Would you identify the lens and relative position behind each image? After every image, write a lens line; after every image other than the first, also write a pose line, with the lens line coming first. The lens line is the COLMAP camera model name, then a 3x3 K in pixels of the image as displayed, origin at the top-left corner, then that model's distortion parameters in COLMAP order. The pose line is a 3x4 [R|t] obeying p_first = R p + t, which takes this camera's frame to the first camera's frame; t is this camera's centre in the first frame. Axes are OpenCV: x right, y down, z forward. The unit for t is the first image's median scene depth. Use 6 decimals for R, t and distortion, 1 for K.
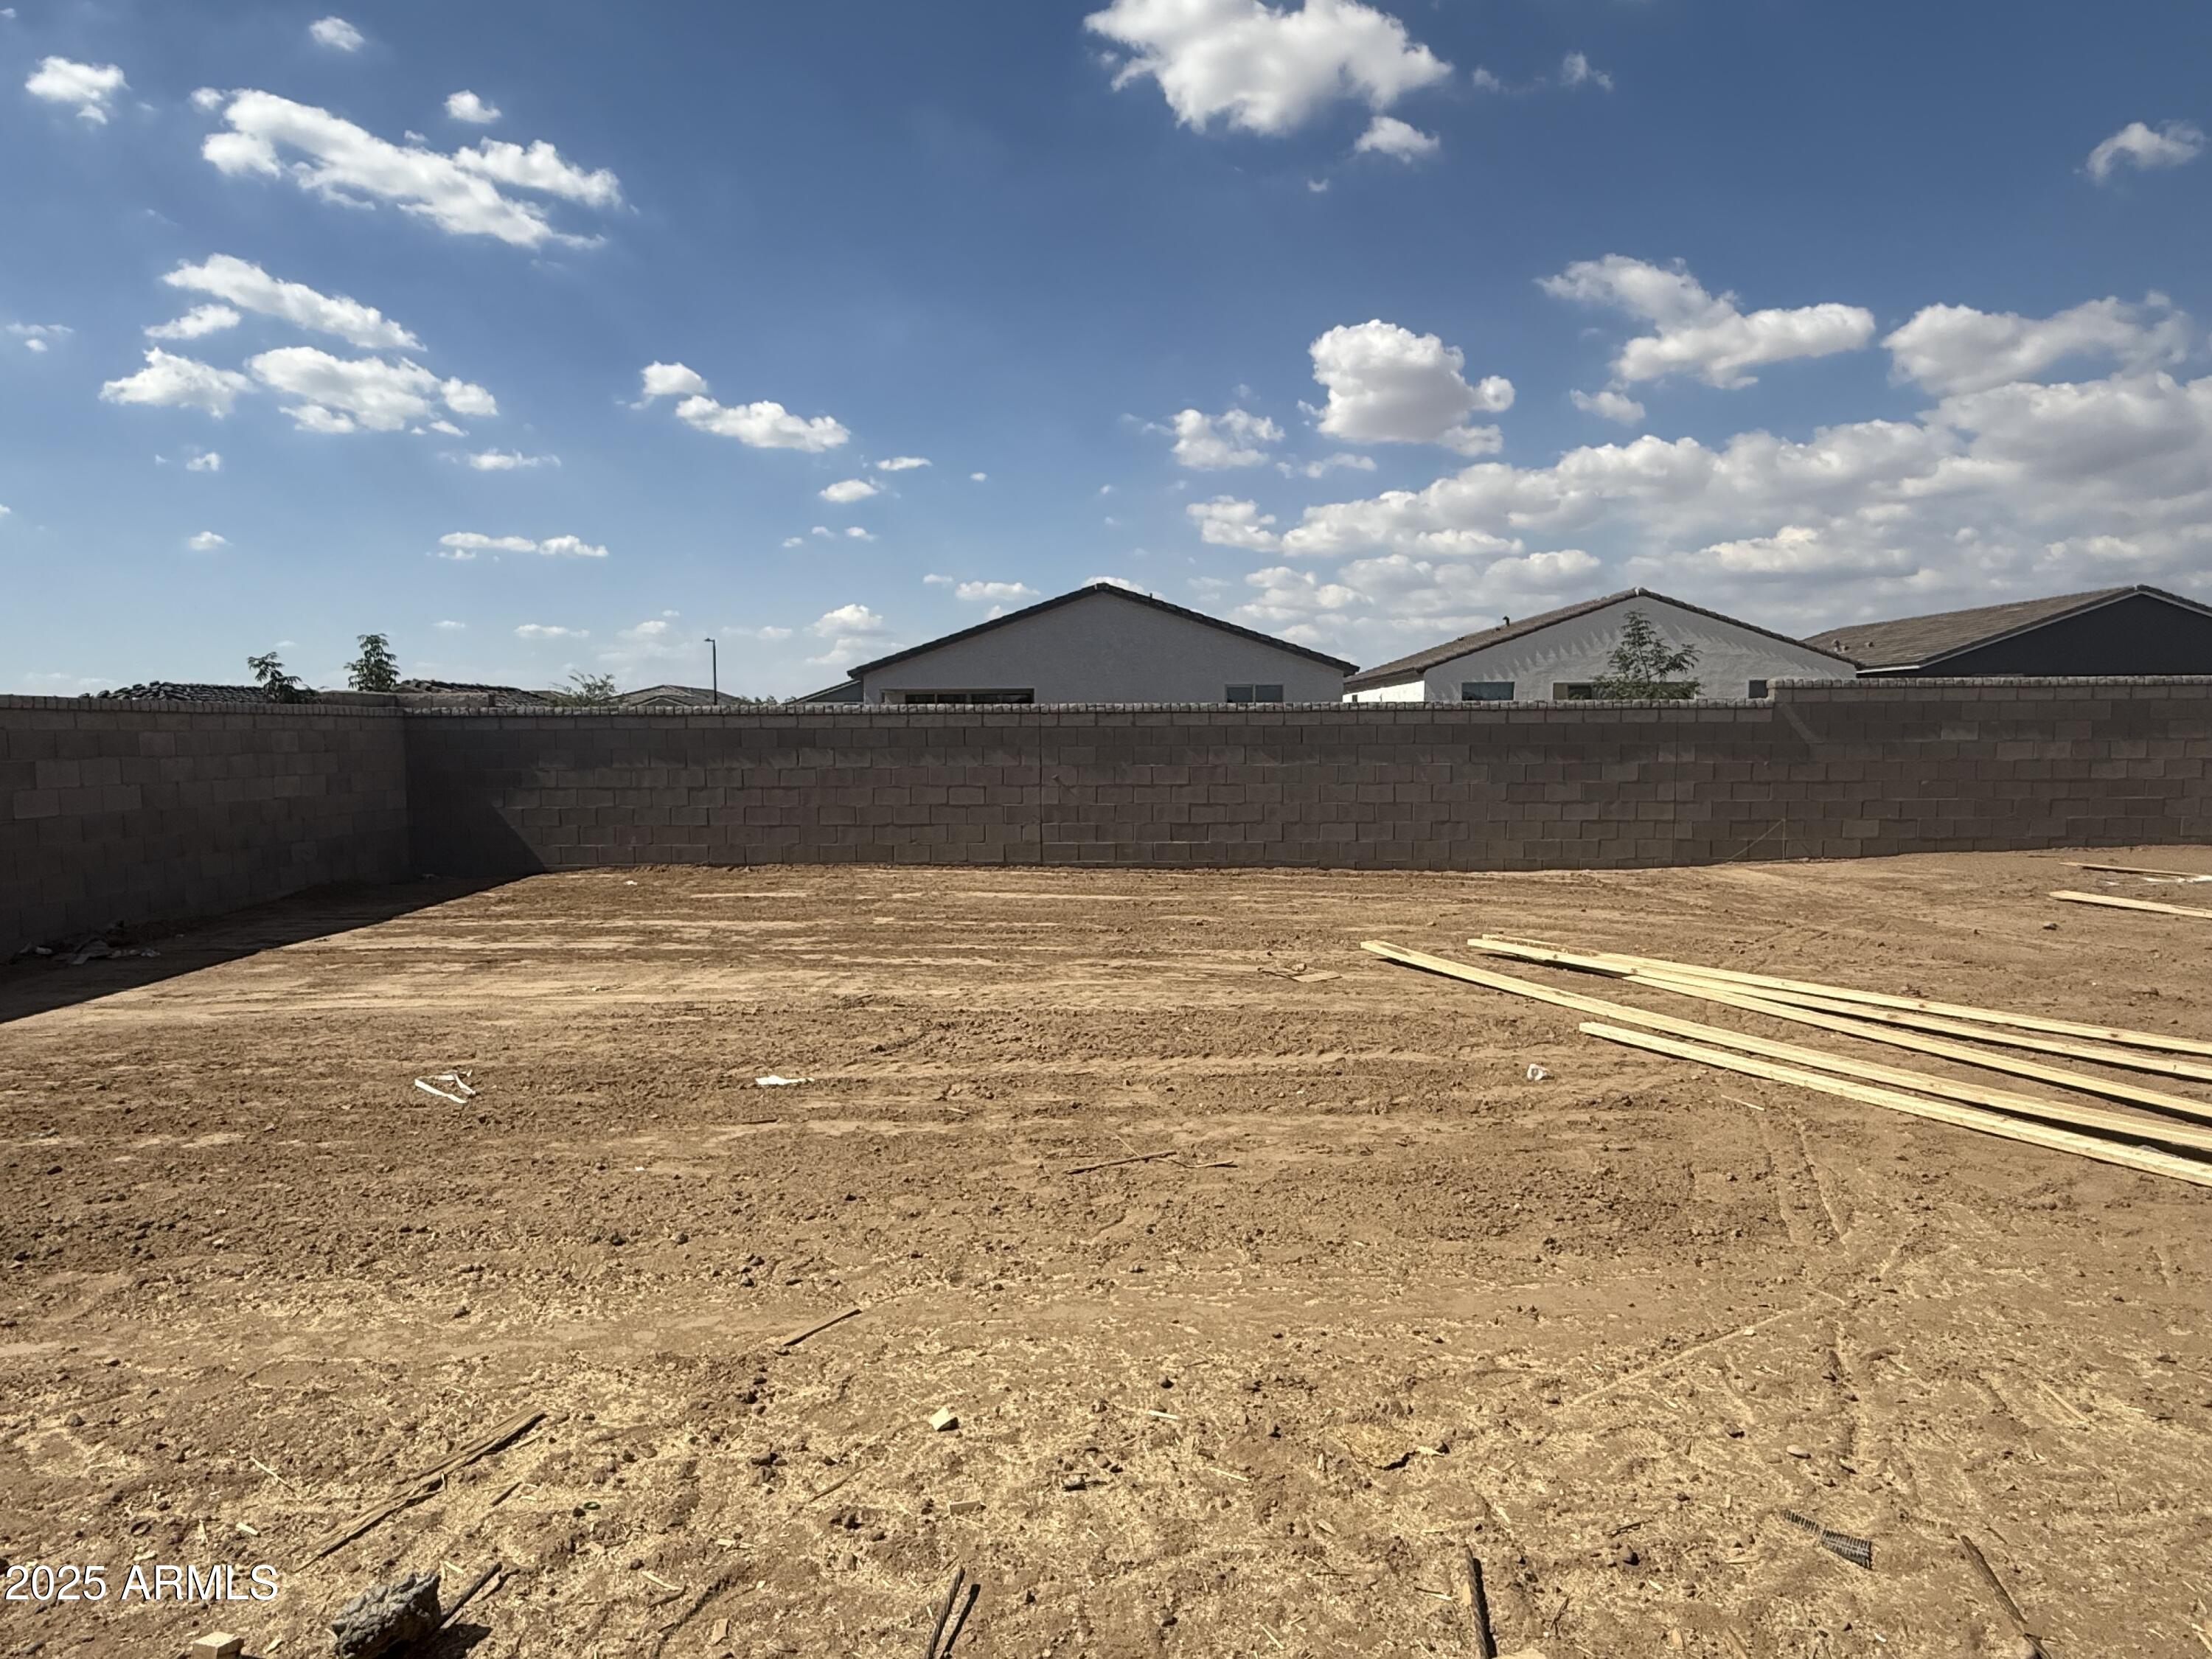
lens RADIAL K [[1273.5, 0, 1092.0], [0, 1273.5, 826.4], [0, 0, 1]] dist [-0.005738, 0.000821]
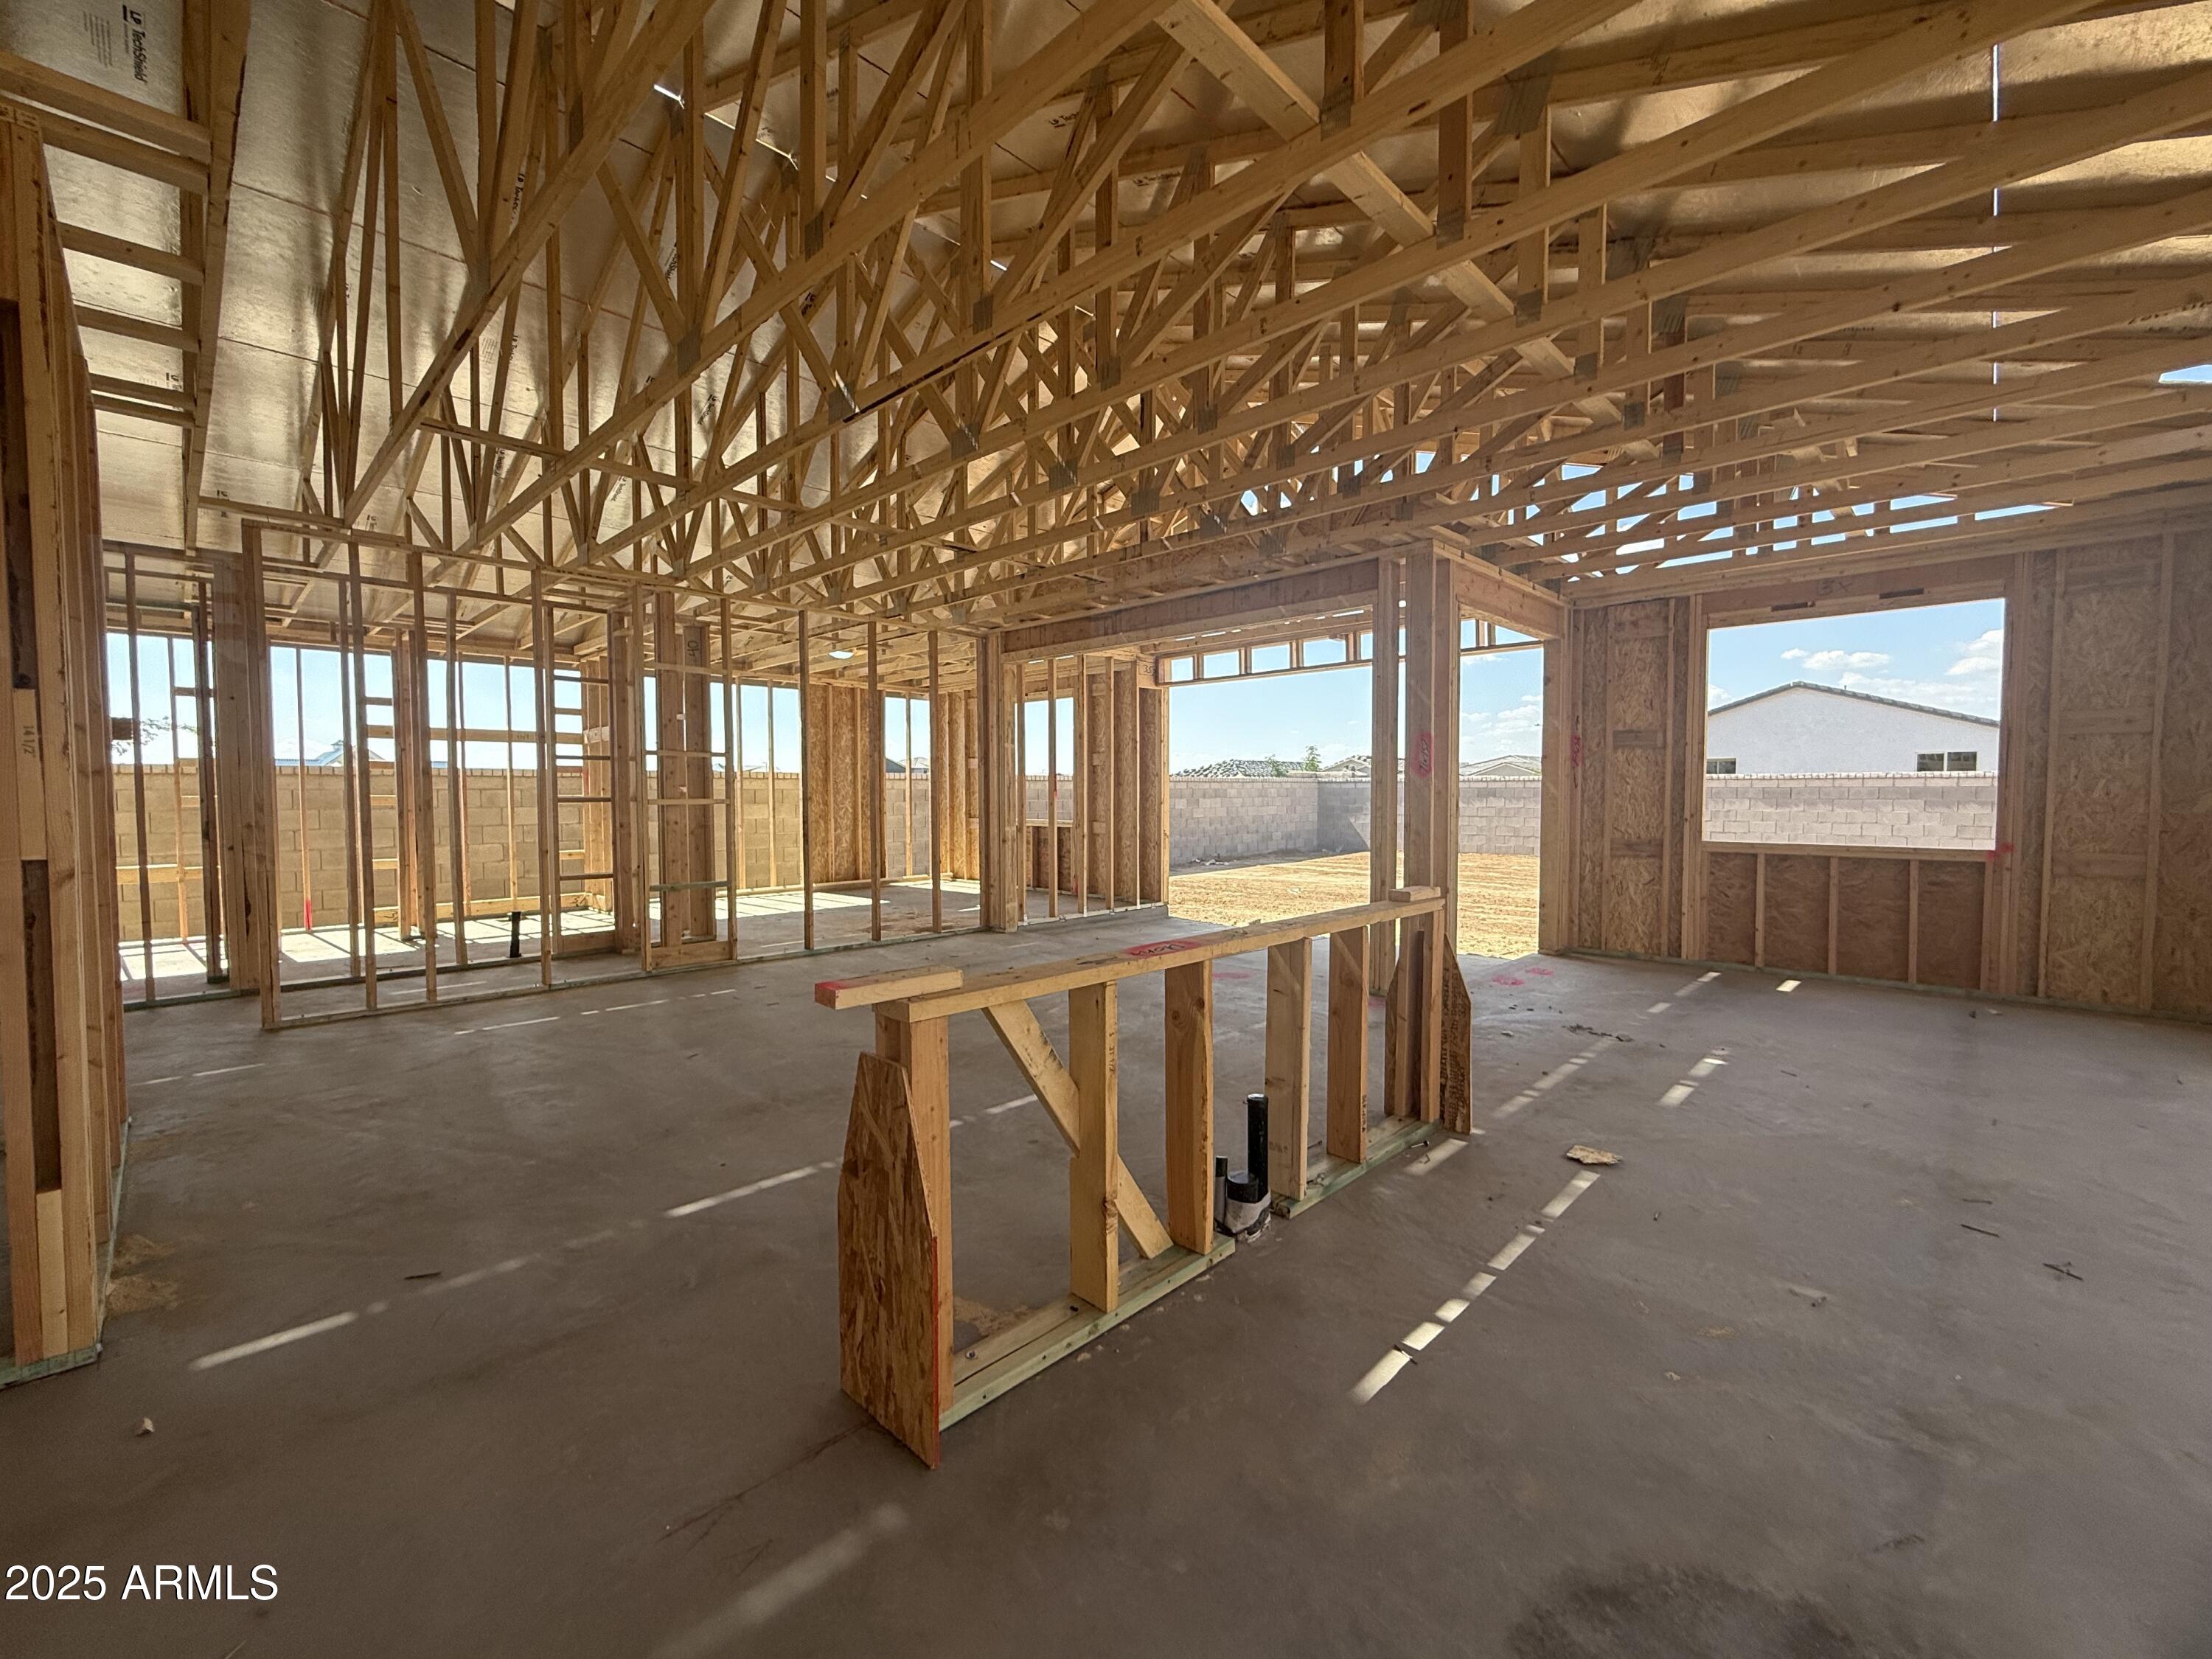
lens RADIAL K [[908.0, 0, 1108.8], [0, 908.0, 824.7], [0, 0, 1]] dist [0.001252, -0.000581]
pose [[0.736321, 0.032022, -0.675874, 0.312066], [-0.051619, 0.998627, -0.008922, 0.027192], [0.674661, 0.041457, 0.736963, -0.488217]]
